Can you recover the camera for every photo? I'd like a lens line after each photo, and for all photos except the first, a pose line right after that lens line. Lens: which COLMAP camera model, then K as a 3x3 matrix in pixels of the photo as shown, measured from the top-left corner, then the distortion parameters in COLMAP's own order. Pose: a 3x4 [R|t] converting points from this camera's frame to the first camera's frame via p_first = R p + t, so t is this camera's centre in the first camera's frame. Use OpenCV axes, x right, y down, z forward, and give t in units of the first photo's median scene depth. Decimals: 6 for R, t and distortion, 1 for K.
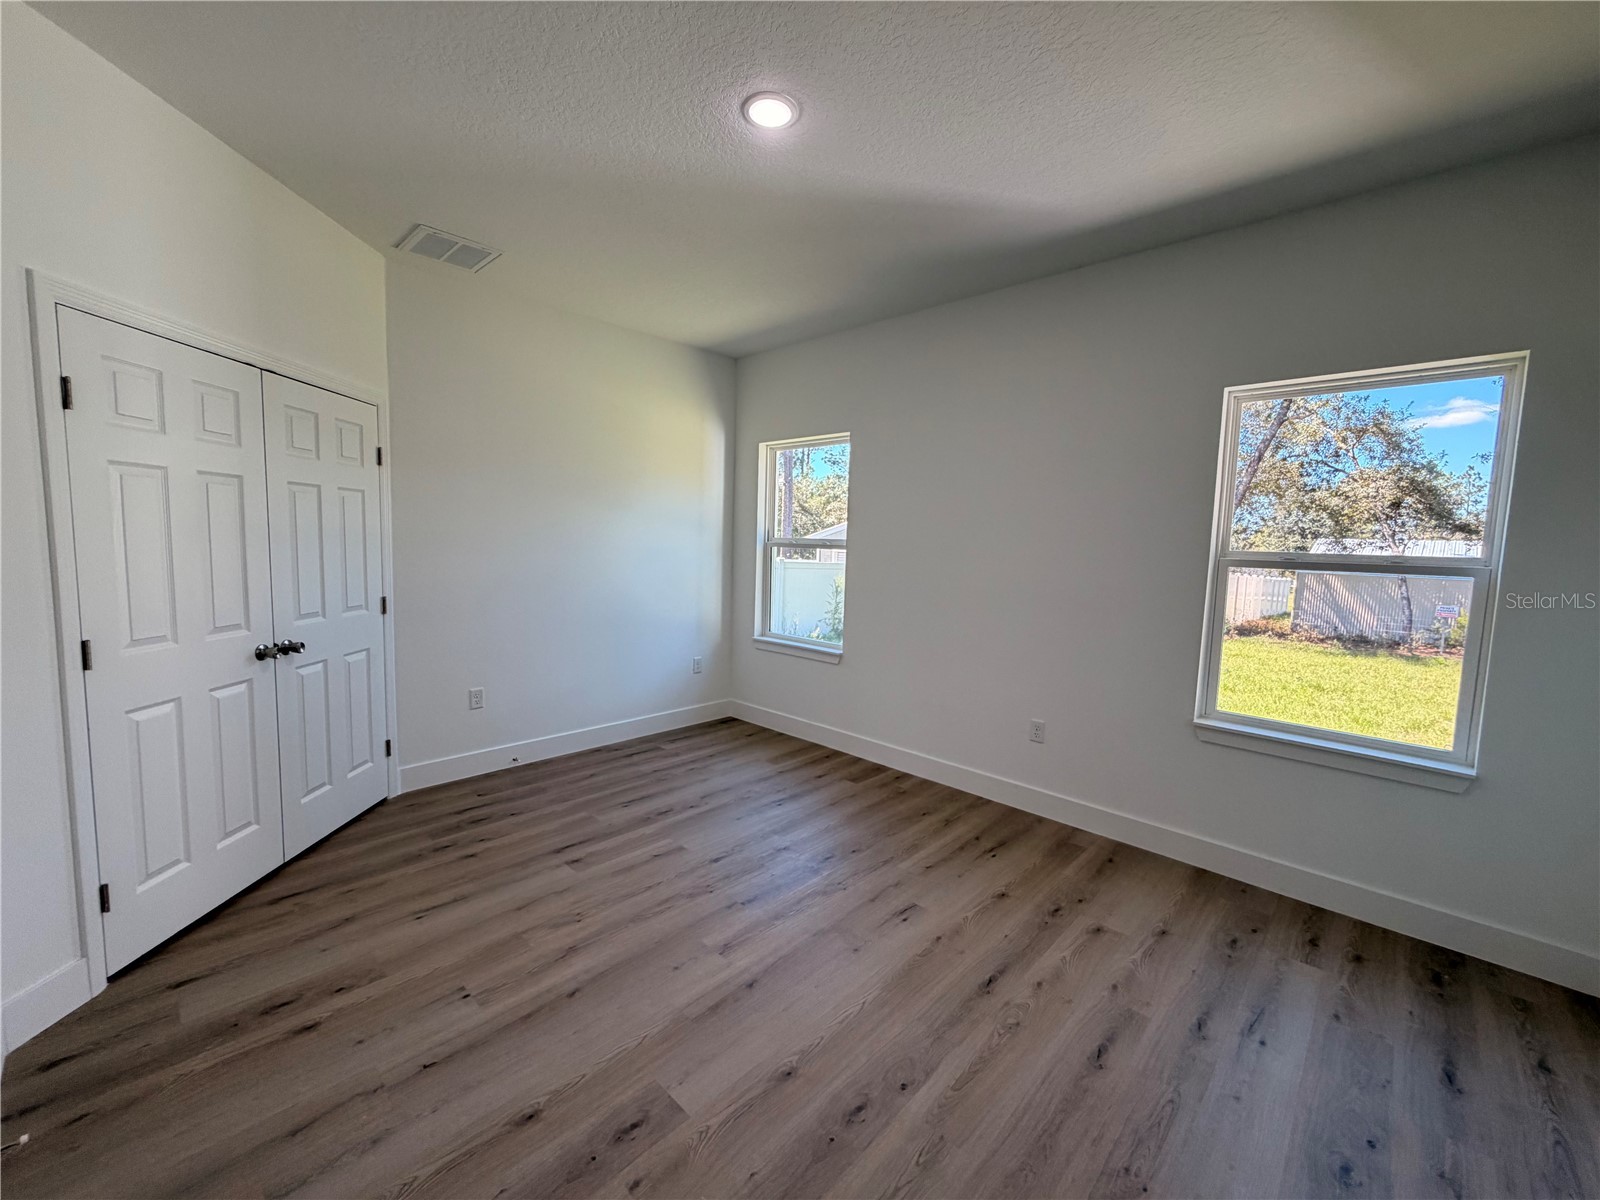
lens RADIAL K [[632.3, 0, 794.9], [0, 632.3, 597.4], [0, 0, 1]] dist [0.004317, 0.000051]
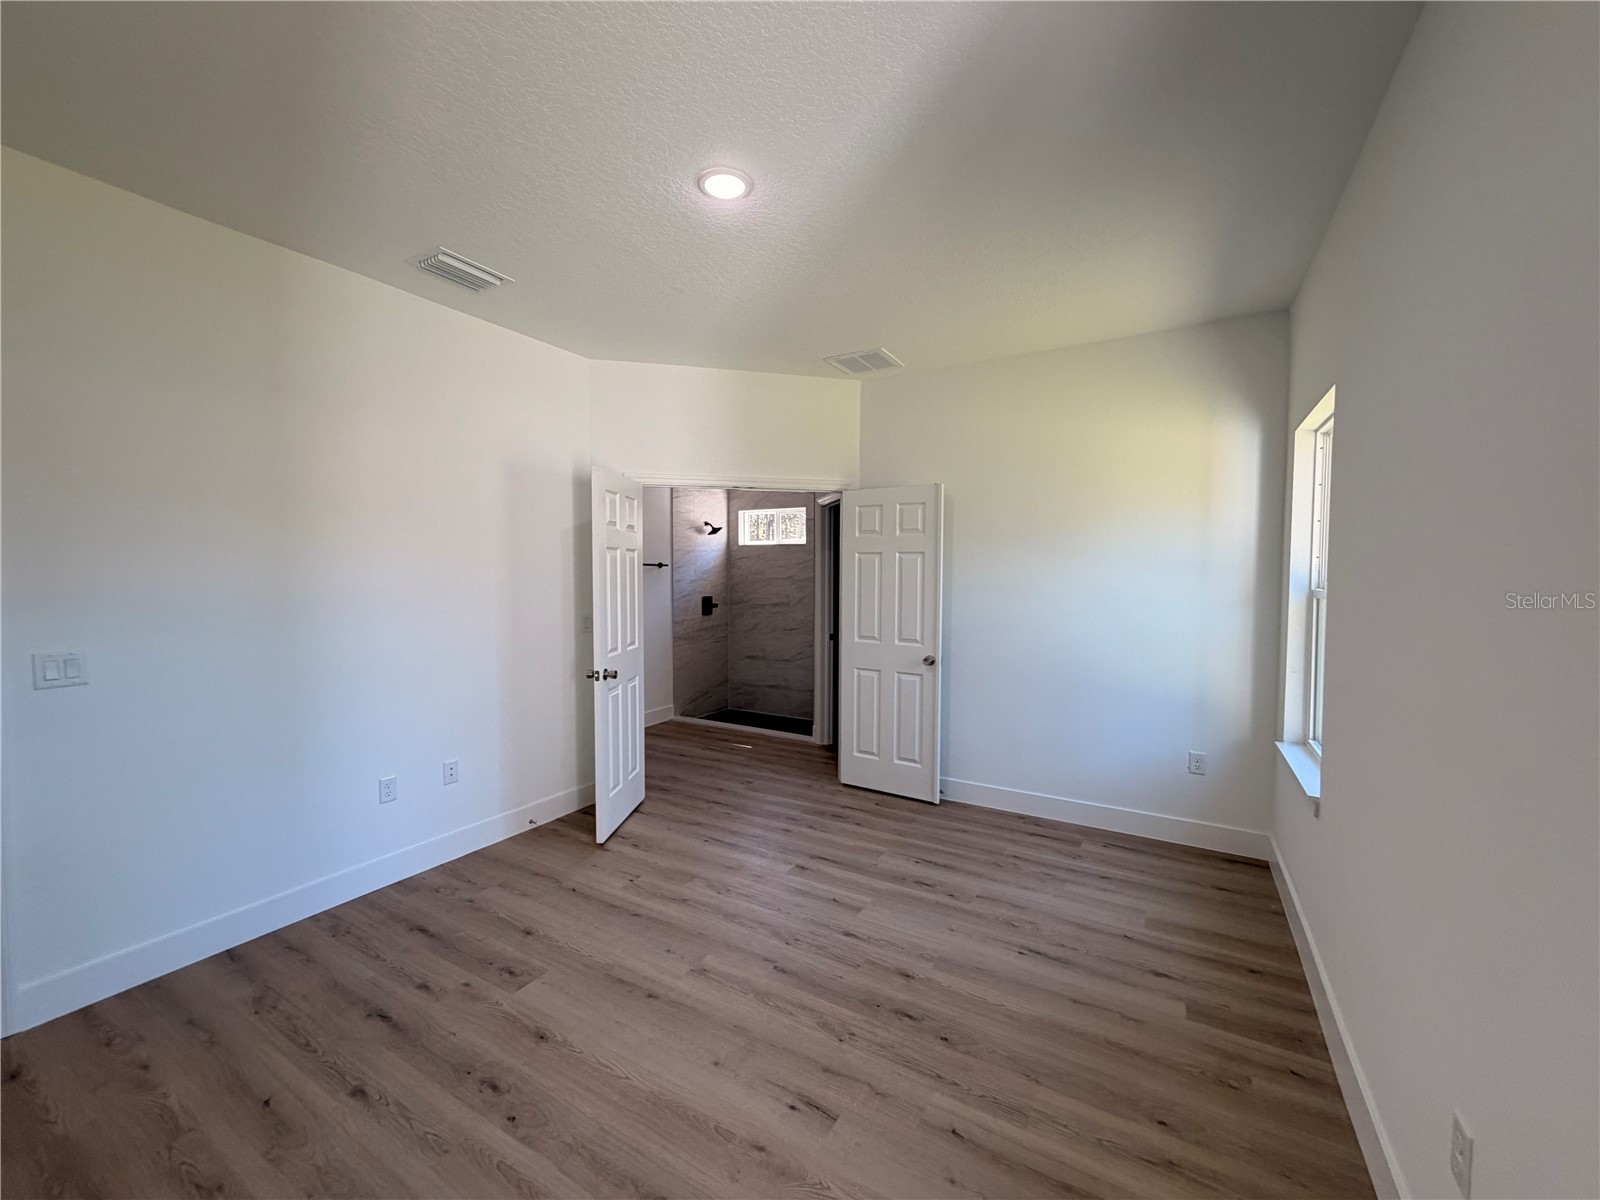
lens RADIAL K [[632.3, 0, 794.2], [0, 632.3, 601.7], [0, 0, 1]] dist [0.004317, 0.000051]
pose [[0.233143, 0.016940, -0.972295, 0.649008], [-0.083445, 0.996509, -0.002647, -0.050593], [0.968856, 0.081750, 0.233743, 0.582825]]
